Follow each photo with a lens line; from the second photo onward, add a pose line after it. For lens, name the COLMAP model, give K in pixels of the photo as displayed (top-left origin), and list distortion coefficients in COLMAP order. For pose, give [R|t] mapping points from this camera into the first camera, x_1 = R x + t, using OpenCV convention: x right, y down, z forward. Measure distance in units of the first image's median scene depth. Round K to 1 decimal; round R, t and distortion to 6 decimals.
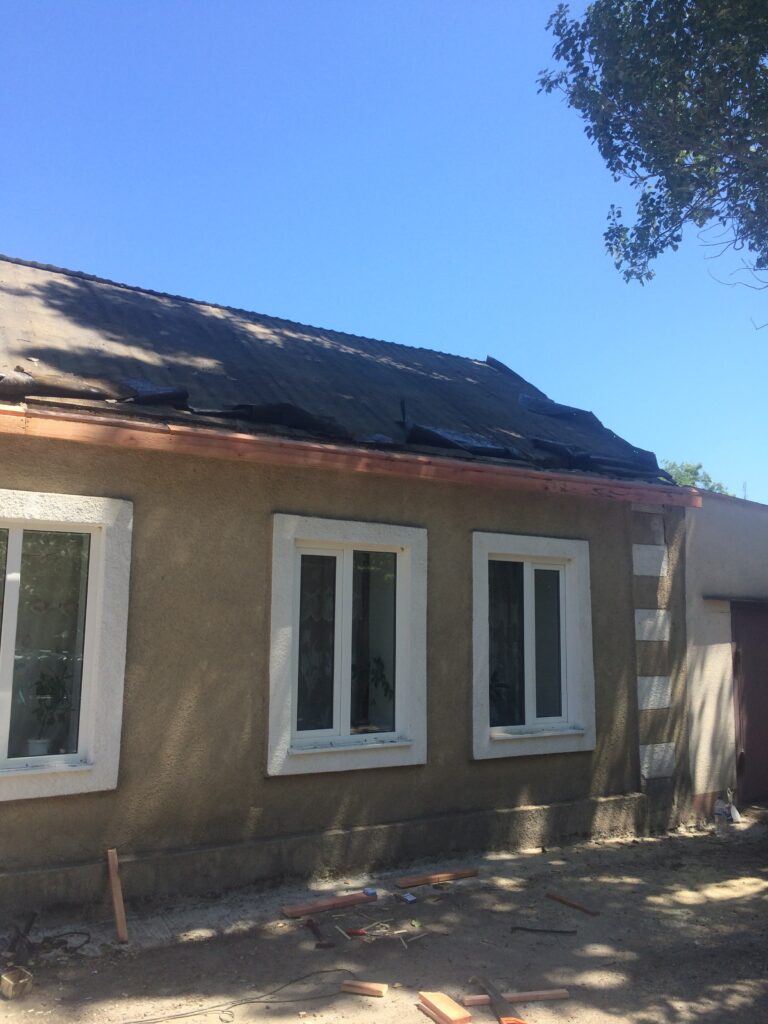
lens RADIAL K [[832.2, 0, 384.0], [0, 832.2, 512.0], [0, 0, 1]] dist [0.002927, -0.013591]
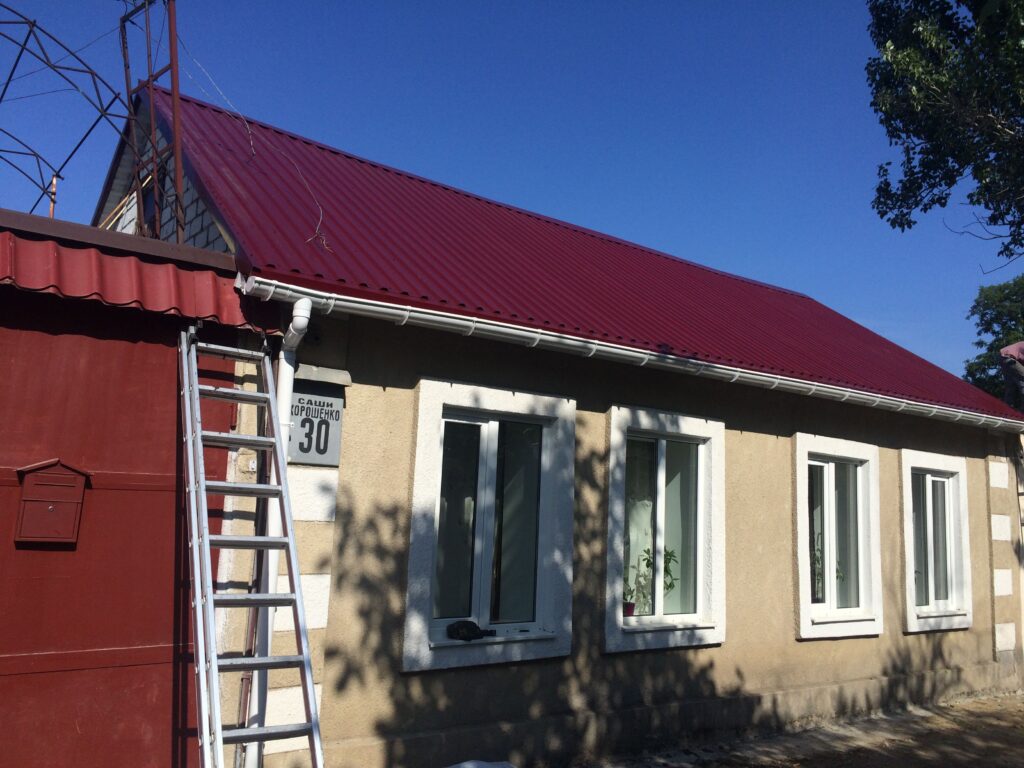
lens RADIAL K [[832.2, 0, 509.4], [0, 832.2, 367.7], [0, 0, 1]] dist [0.002927, -0.013591]
pose [[0.997686, 0.042854, 0.052793, -0.580926], [-0.040425, 0.998112, -0.046248, -0.018208], [-0.054676, 0.044007, 0.997534, -0.238248]]
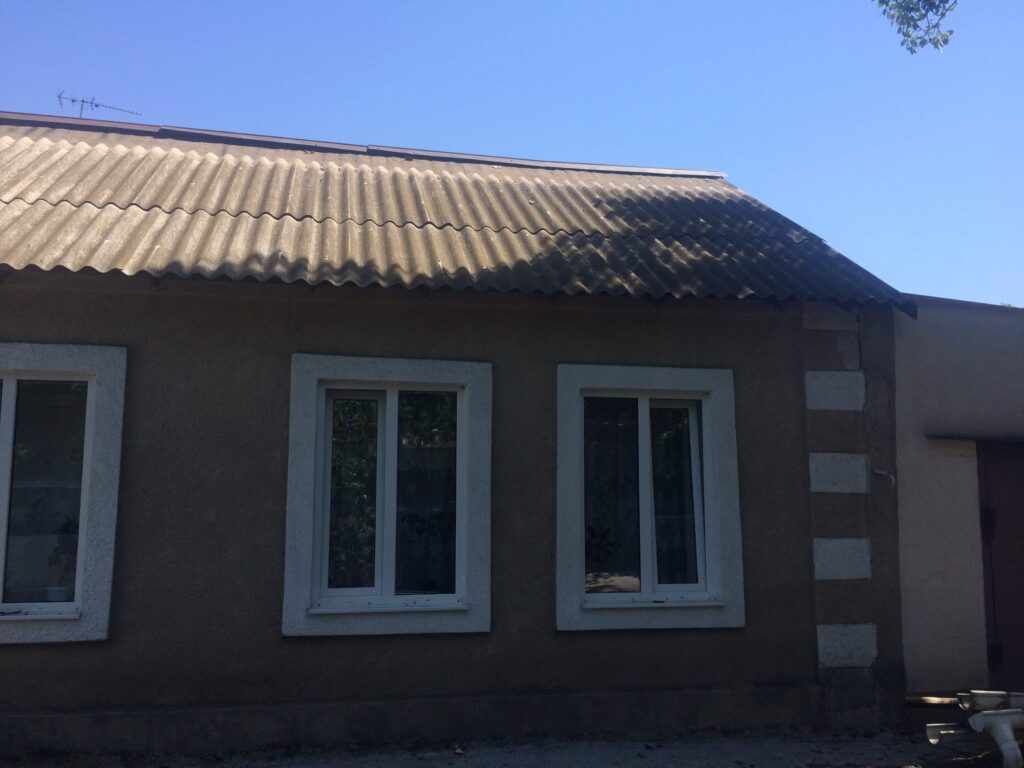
lens RADIAL K [[832.2, 0, 509.4], [0, 832.2, 367.7], [0, 0, 1]] dist [0.002927, -0.013591]
pose [[0.937841, -0.046219, -0.343974, 0.369299], [0.048726, 0.998811, -0.001355, 0.027248], [0.343628, -0.015490, 0.938978, 0.187230]]
